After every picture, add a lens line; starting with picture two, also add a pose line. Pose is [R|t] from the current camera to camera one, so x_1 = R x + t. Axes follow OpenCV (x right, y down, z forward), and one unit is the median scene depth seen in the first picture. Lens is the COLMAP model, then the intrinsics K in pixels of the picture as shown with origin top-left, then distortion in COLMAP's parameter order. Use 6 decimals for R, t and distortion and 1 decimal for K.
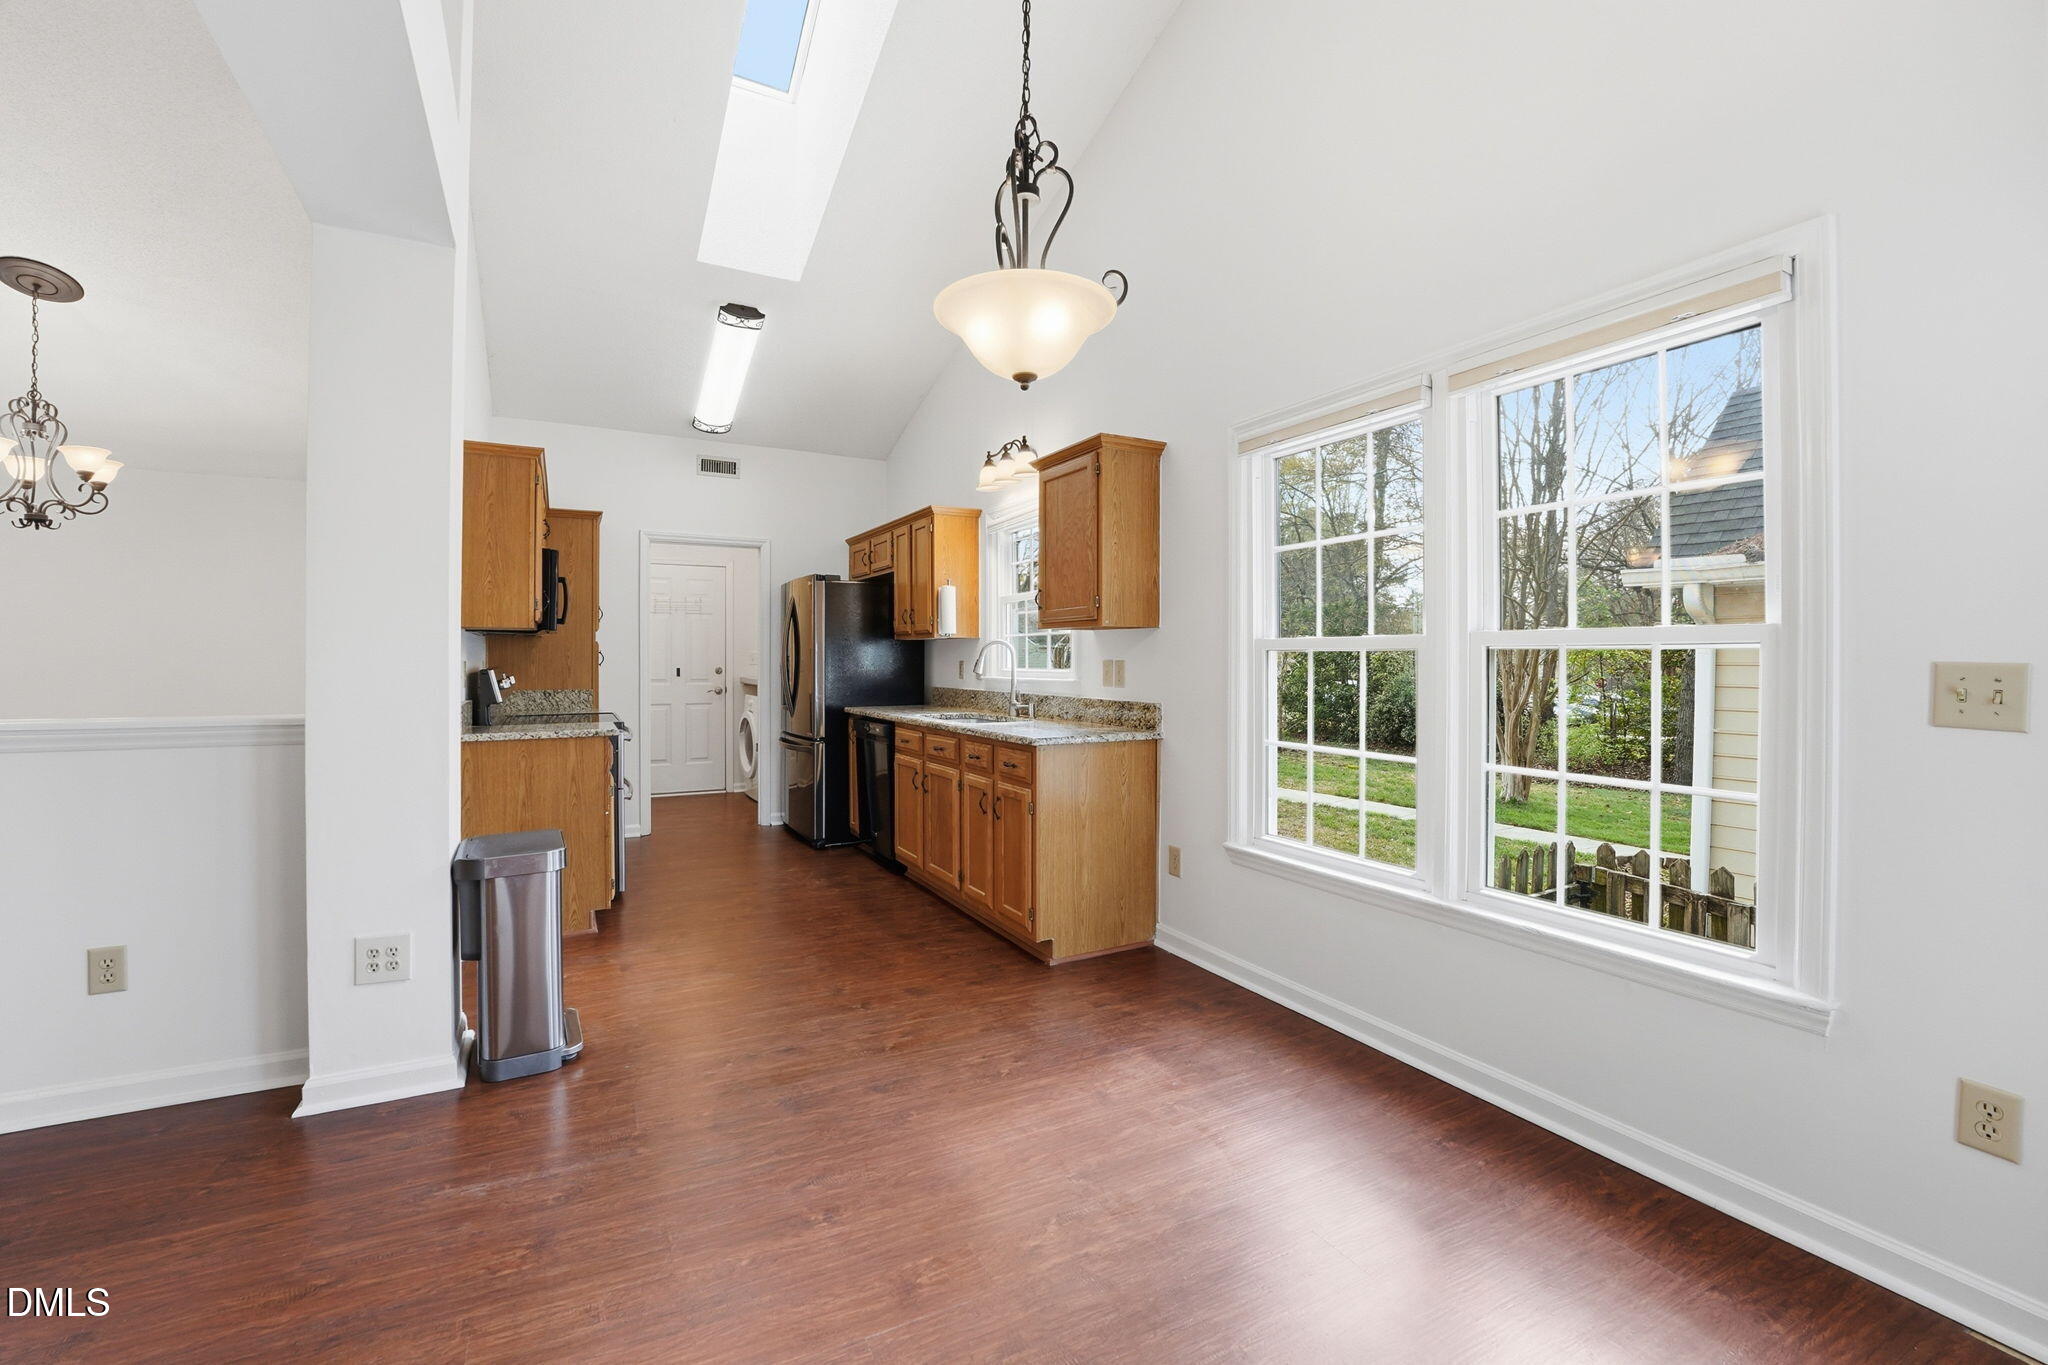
lens RADIAL K [[855.7, 0, 1031.3], [0, 855.7, 654.4], [0, 0, 1]] dist [-0.030121, 0.001543]
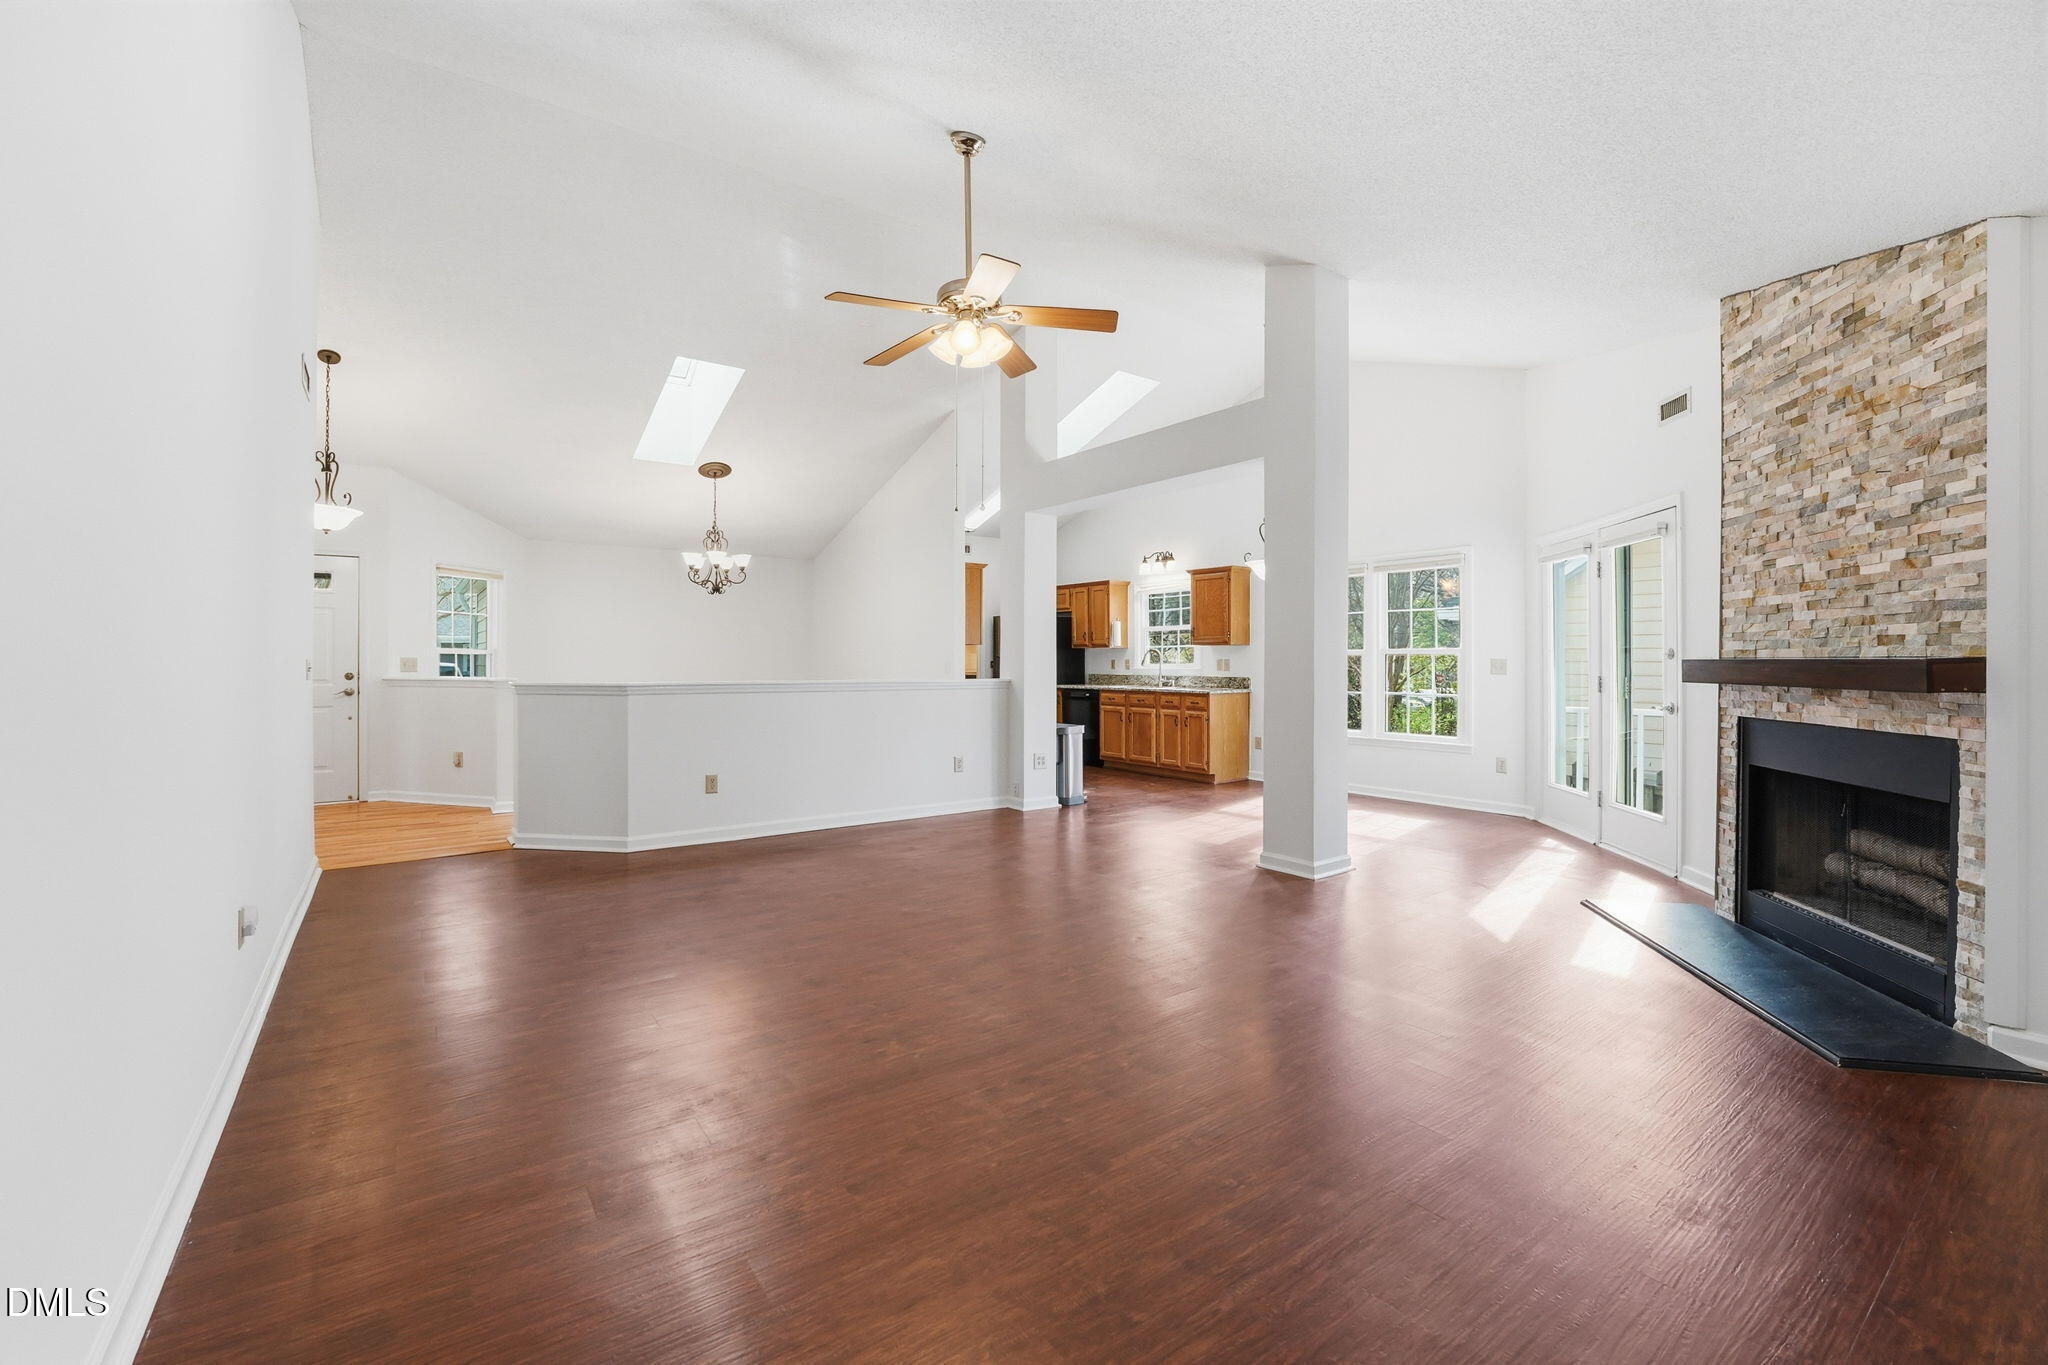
lens RADIAL K [[855.7, 0, 1028.3], [0, 855.7, 661.6], [0, 0, 1]] dist [-0.030121, 0.001543]
pose [[0.990369, -0.000676, 0.138452, -0.673005], [-0.000736, 0.999948, 0.010147, -0.008849], [-0.138451, -0.010151, 0.990317, -1.076511]]
